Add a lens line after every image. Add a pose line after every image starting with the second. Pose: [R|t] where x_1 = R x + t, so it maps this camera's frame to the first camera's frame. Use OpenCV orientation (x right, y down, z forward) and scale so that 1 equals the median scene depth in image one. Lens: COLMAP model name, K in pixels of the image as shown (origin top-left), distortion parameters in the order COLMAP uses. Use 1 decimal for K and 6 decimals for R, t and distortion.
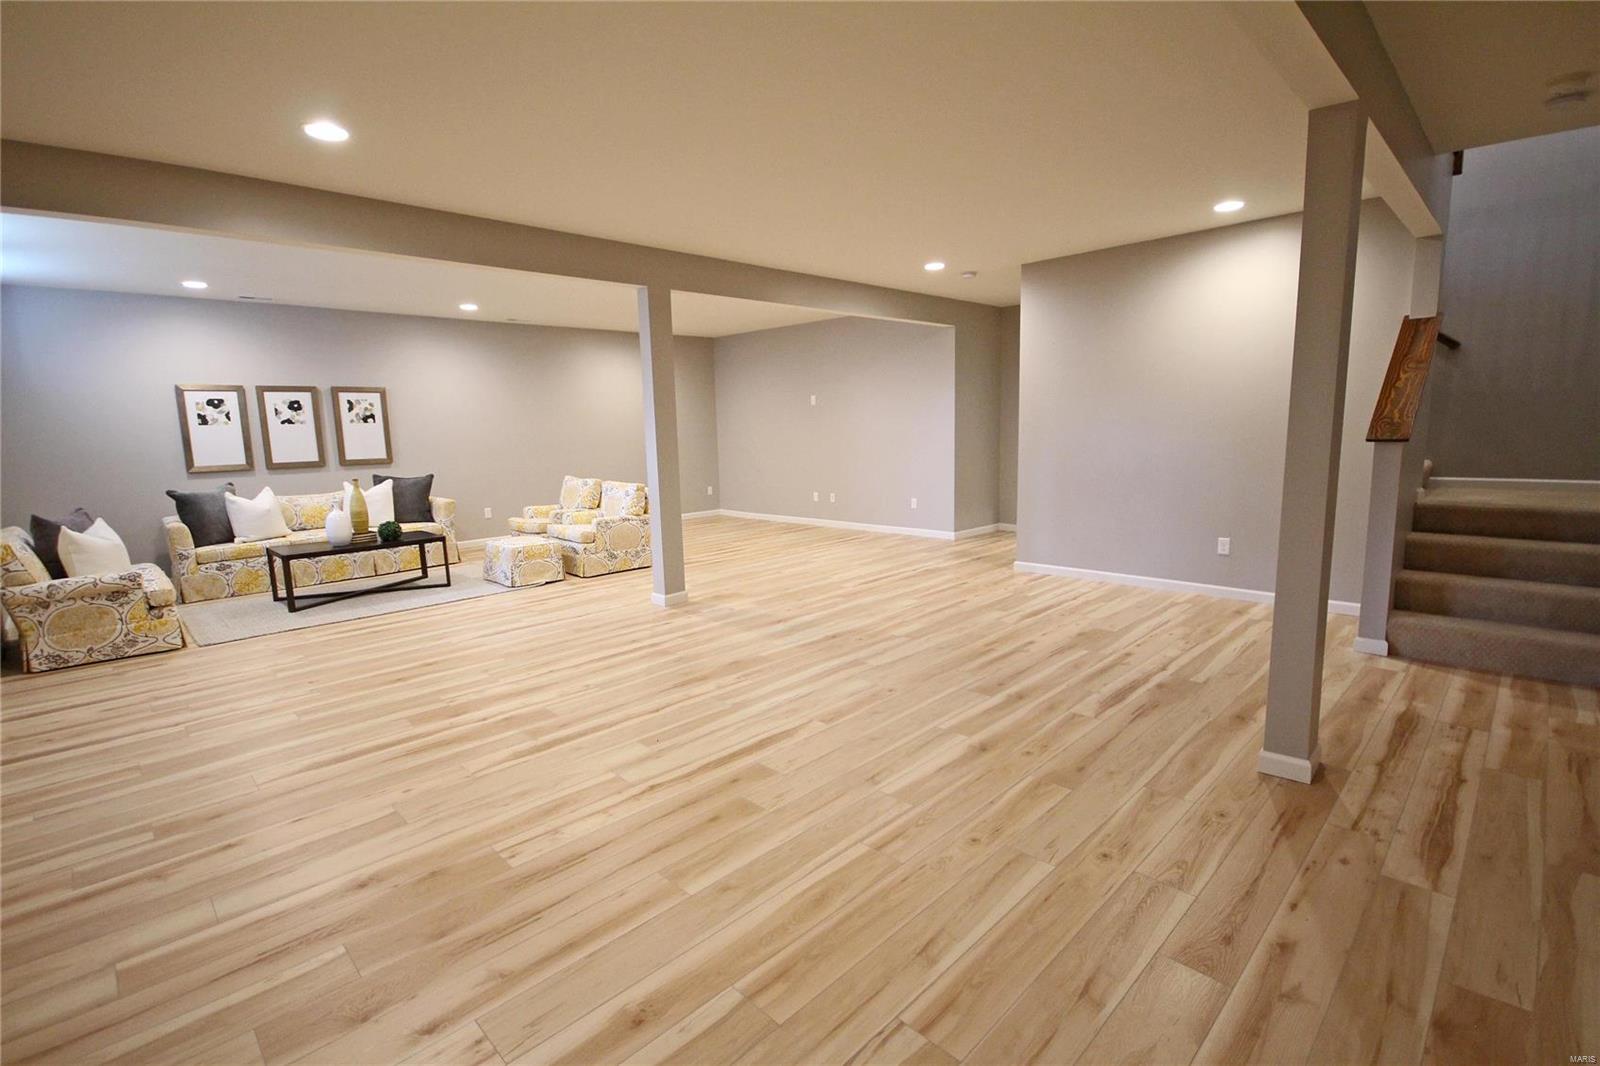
lens RADIAL K [[742.5, 0, 807.7], [0, 742.5, 535.4], [0, 0, 1]] dist [-0.003021, -0.002692]
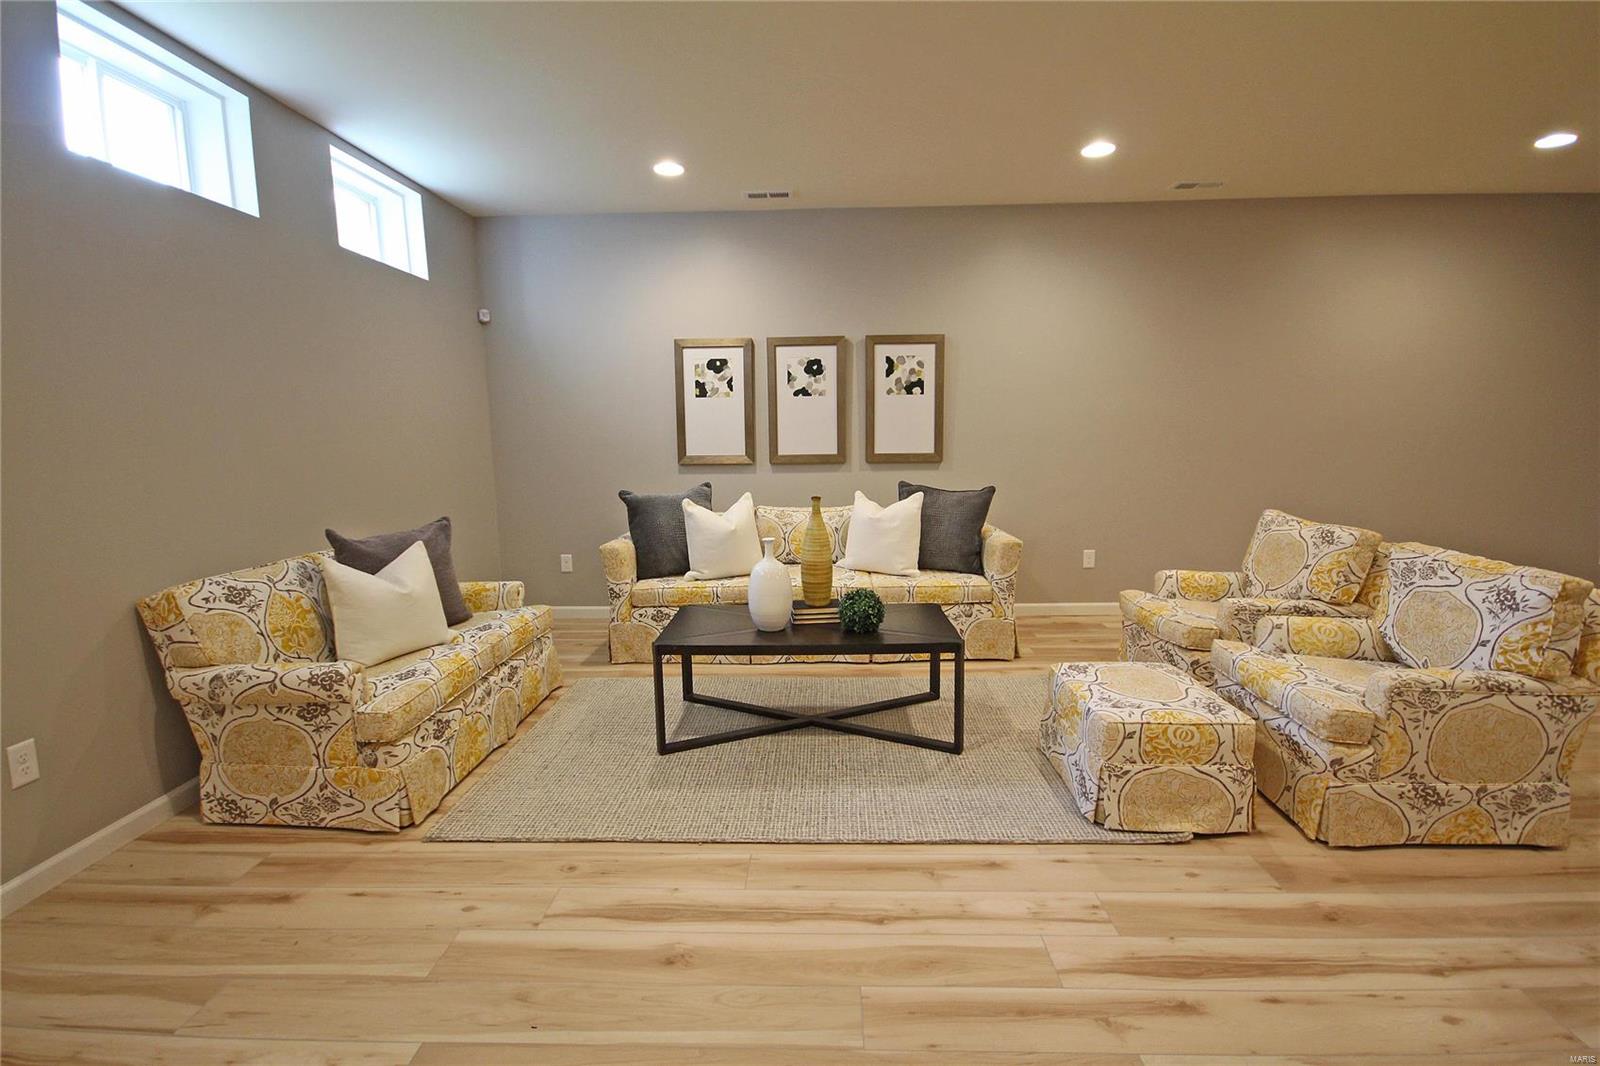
lens RADIAL K [[742.5, 0, 802.1], [0, 742.5, 536.5], [0, 0, 1]] dist [-0.003021, -0.002692]
pose [[0.686267, 0.118273, -0.717669, -0.228728], [-0.111128, 0.992156, 0.057244, -0.068149], [0.718810, 0.040468, 0.694028, 0.576911]]
